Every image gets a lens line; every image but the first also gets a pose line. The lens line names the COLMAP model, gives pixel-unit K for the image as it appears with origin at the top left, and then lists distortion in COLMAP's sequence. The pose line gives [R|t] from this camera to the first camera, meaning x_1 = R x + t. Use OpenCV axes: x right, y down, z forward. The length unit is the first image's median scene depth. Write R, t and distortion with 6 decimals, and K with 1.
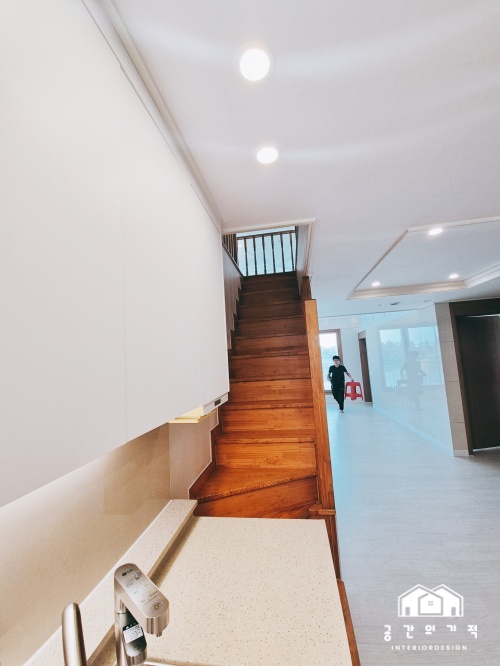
lens RADIAL K [[270.9, 0, 250.0], [0, 270.9, 333.0], [0, 0, 1]] dist [-0.001075, -0.000343]
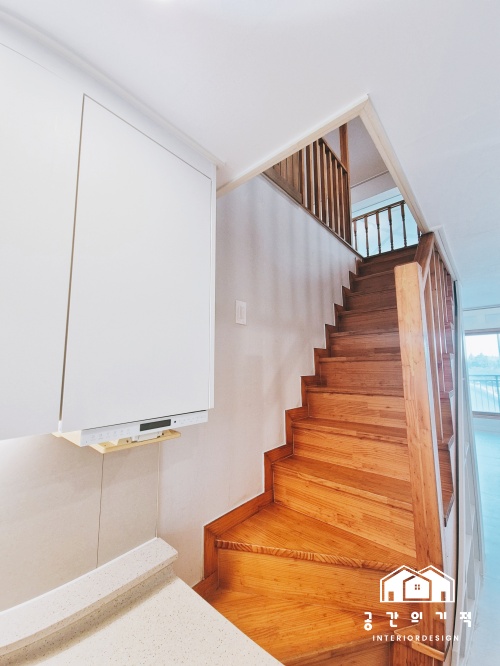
lens RADIAL K [[270.9, 0, 250.0], [0, 270.9, 333.0], [0, 0, 1]] dist [-0.001075, -0.000343]
pose [[0.843979, -0.008315, -0.536312, 0.234760], [0.005575, 0.999962, -0.006729, 0.025467], [0.536348, 0.002689, 0.843993, 0.317772]]
